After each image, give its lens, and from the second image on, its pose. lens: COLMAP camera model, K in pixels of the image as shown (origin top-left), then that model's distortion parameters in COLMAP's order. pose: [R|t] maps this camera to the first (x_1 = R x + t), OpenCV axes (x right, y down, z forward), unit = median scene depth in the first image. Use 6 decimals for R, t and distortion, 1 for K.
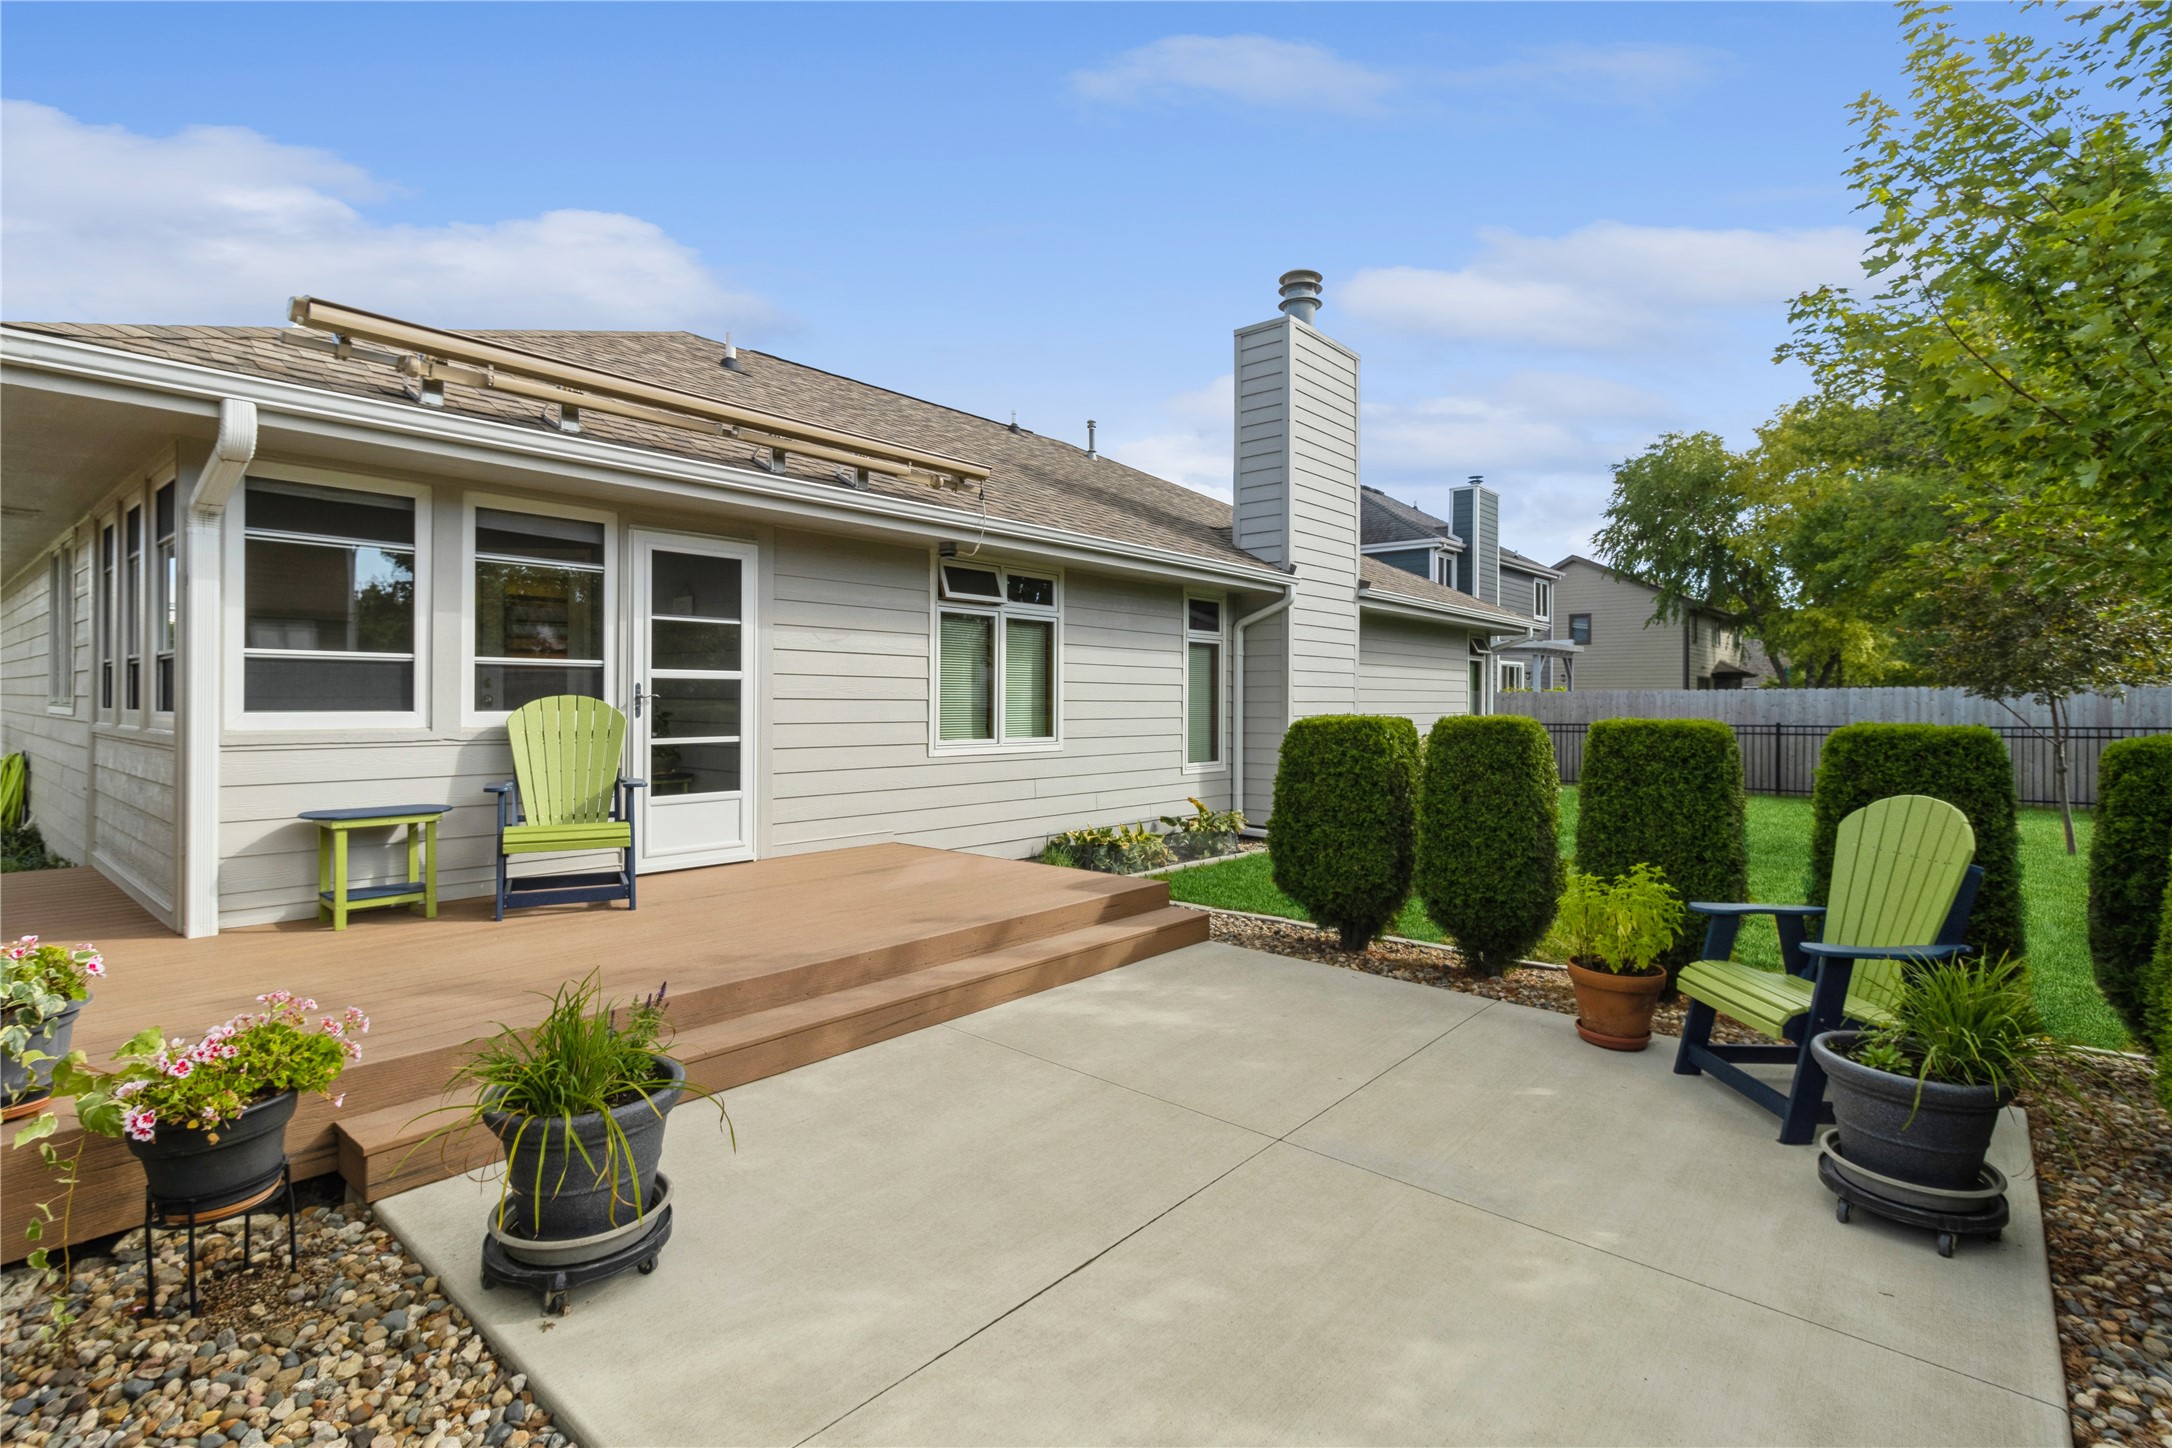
lens RADIAL K [[1031.8, 0, 1096.0], [0, 1031.8, 720.1], [0, 0, 1]] dist [0.000932, -0.001909]
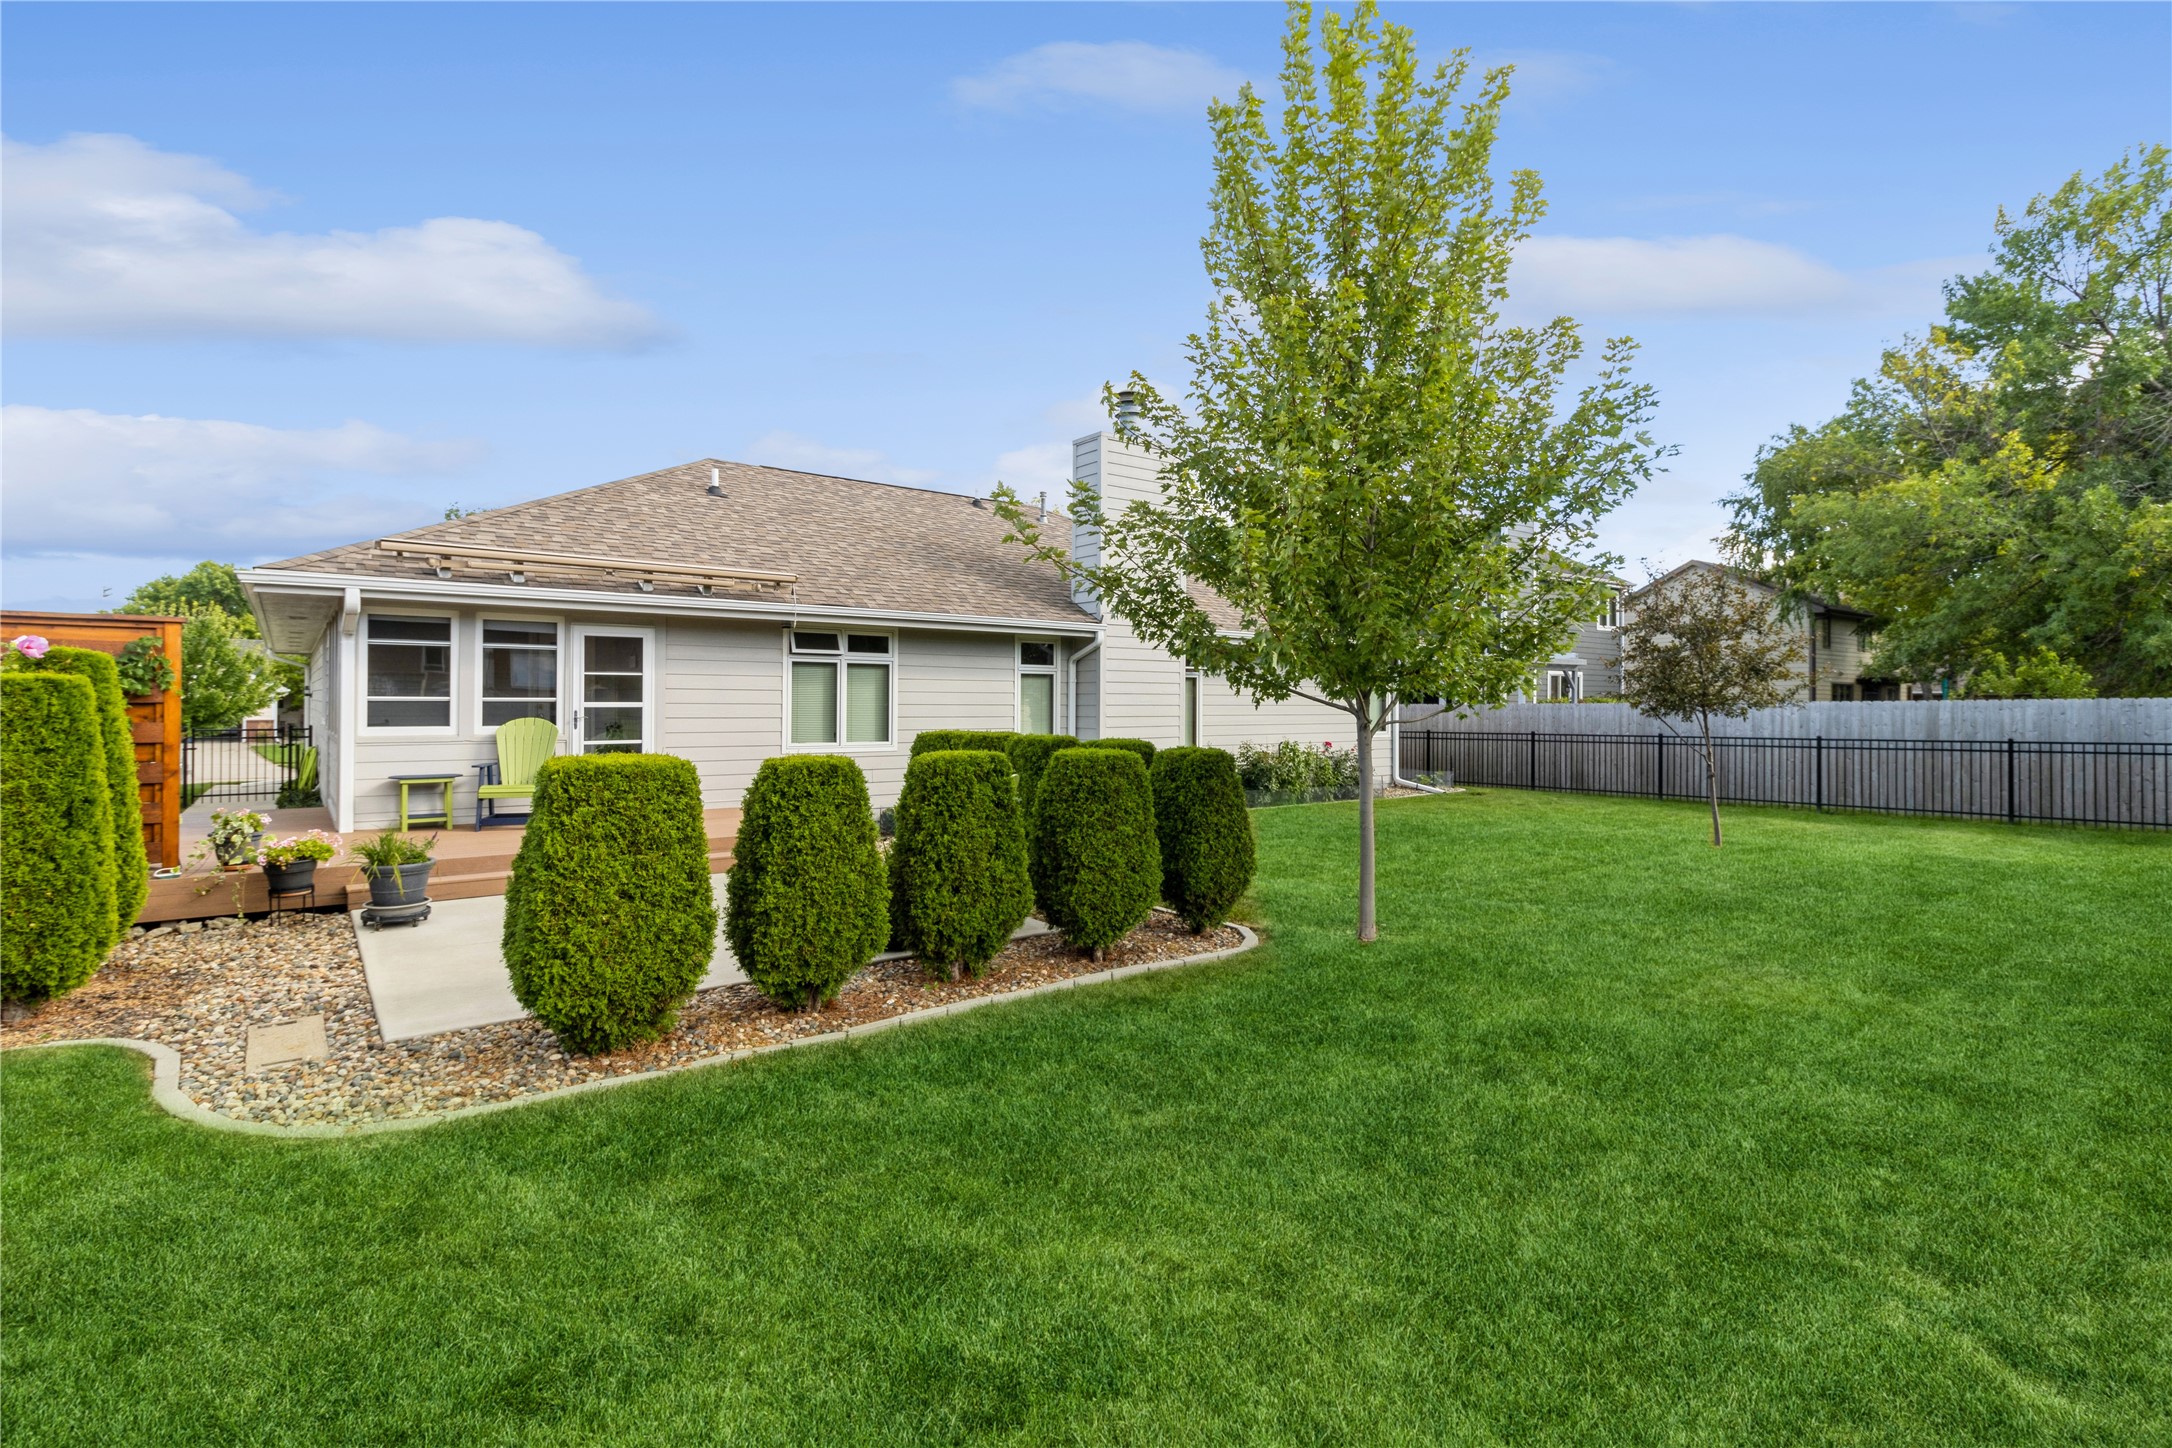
lens RADIAL K [[1031.8, 0, 1072.3], [0, 1031.8, 708.5], [0, 0, 1]] dist [0.000932, -0.001909]
pose [[0.976045, -0.000120, -0.217569, 0.747734], [-0.003759, 0.999841, -0.017415, -0.010452], [0.217537, 0.017816, 0.975890, -0.532380]]
